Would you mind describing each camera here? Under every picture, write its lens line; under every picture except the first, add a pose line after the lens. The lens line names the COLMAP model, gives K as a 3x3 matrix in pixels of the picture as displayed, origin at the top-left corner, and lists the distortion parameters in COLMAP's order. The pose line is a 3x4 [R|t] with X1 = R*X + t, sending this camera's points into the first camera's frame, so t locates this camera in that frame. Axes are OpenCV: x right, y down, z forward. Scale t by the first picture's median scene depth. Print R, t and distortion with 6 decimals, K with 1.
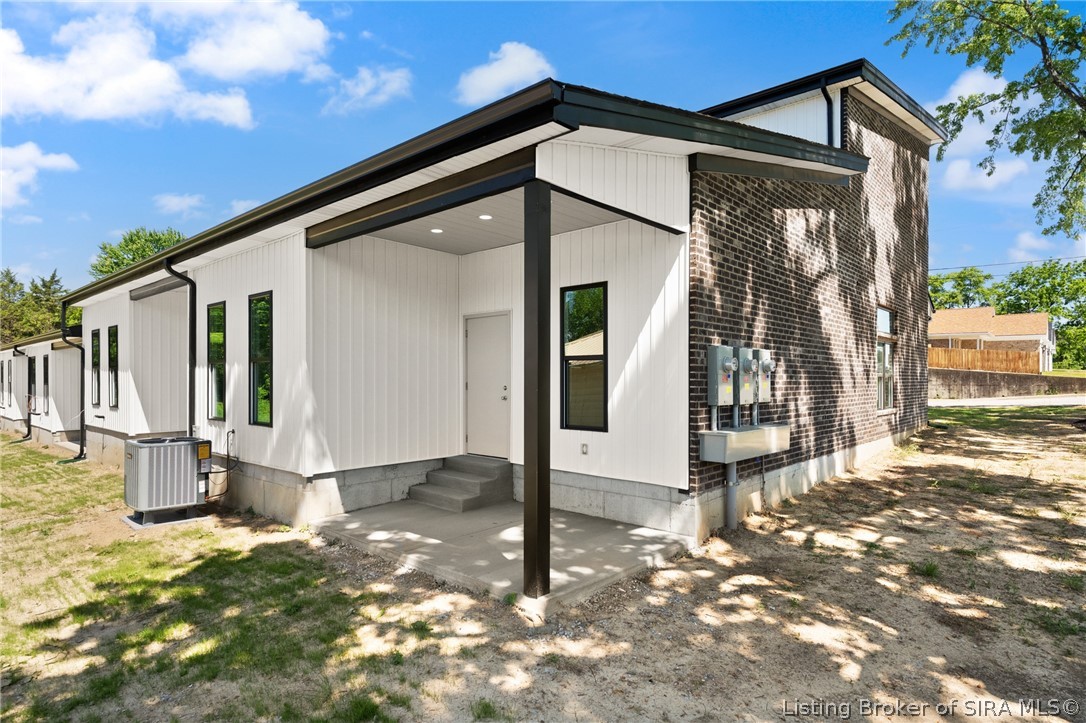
lens RADIAL K [[602.7, 0, 542.1], [0, 602.7, 375.3], [0, 0, 1]] dist [-0.005694, -0.001172]
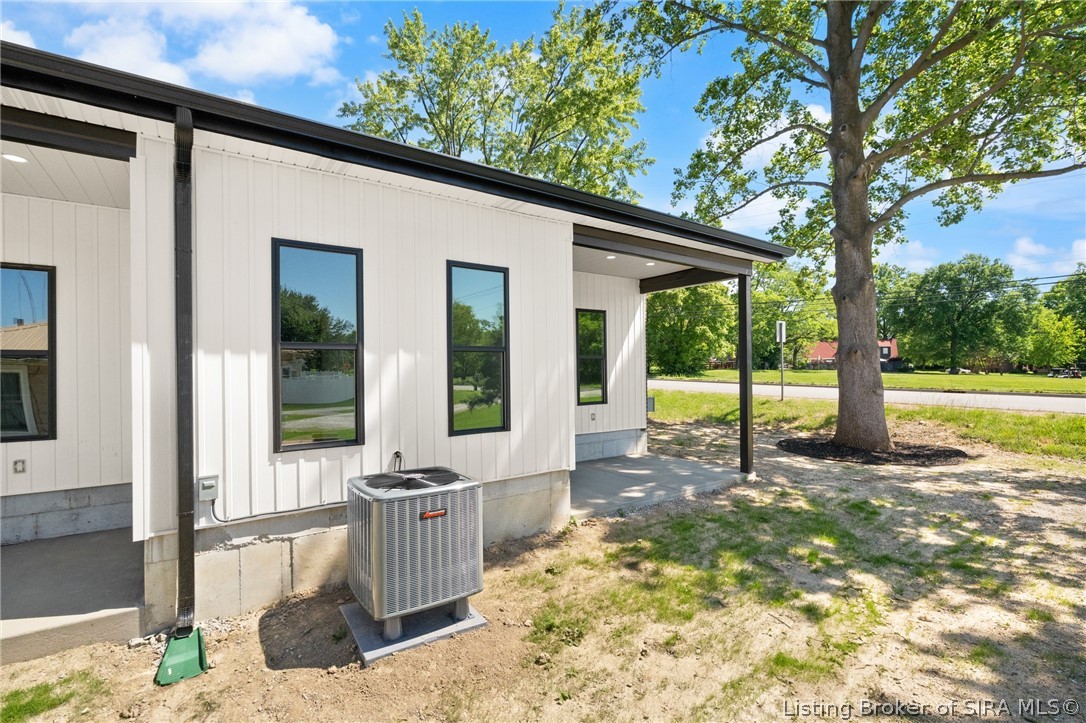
lens RADIAL K [[487.3, 0, 543.9], [0, 487.3, 383.6], [0, 0, 1]] dist [-0.002283, -0.000188]
pose [[0.213876, -0.031458, 0.976354, -1.165737], [0.003670, 0.999500, 0.031400, -0.001938], [-0.976854, -0.003133, 0.213885, 0.855968]]
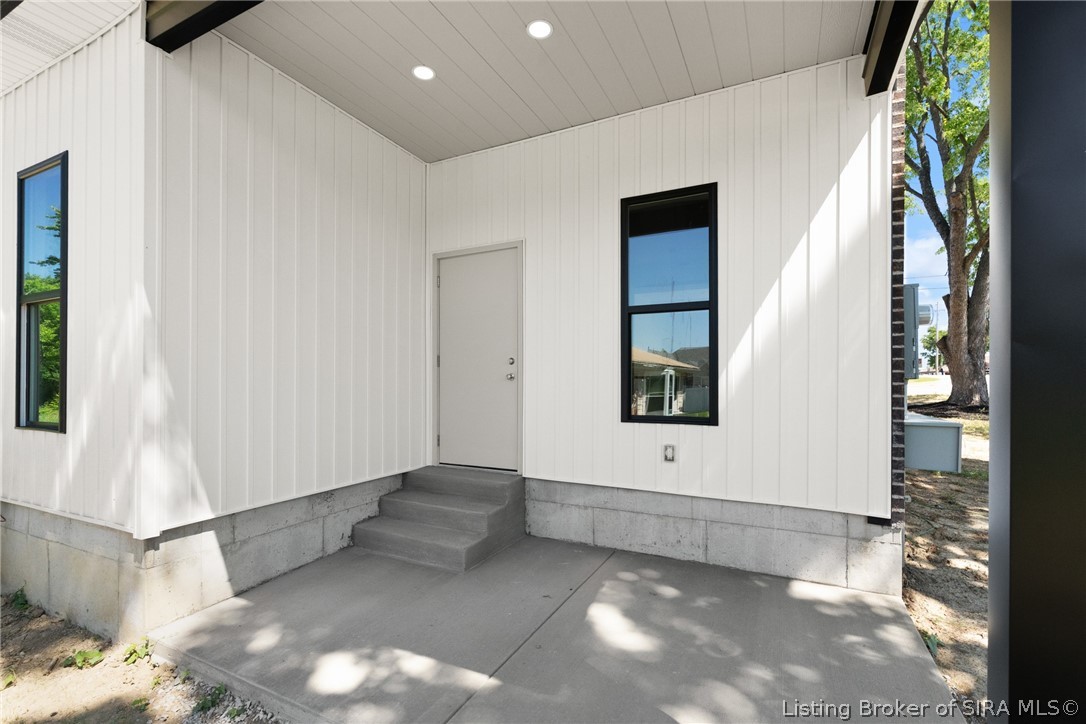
lens RADIAL K [[497.8, 0, 539.6], [0, 497.8, 378.7], [0, 0, 1]] dist [0.022161, -0.015981]
pose [[0.961503, 0.001403, 0.274791, -0.202621], [-0.001360, 0.999999, -0.000348, 0.044760], [-0.274791, -0.000039, 0.961504, 0.536872]]
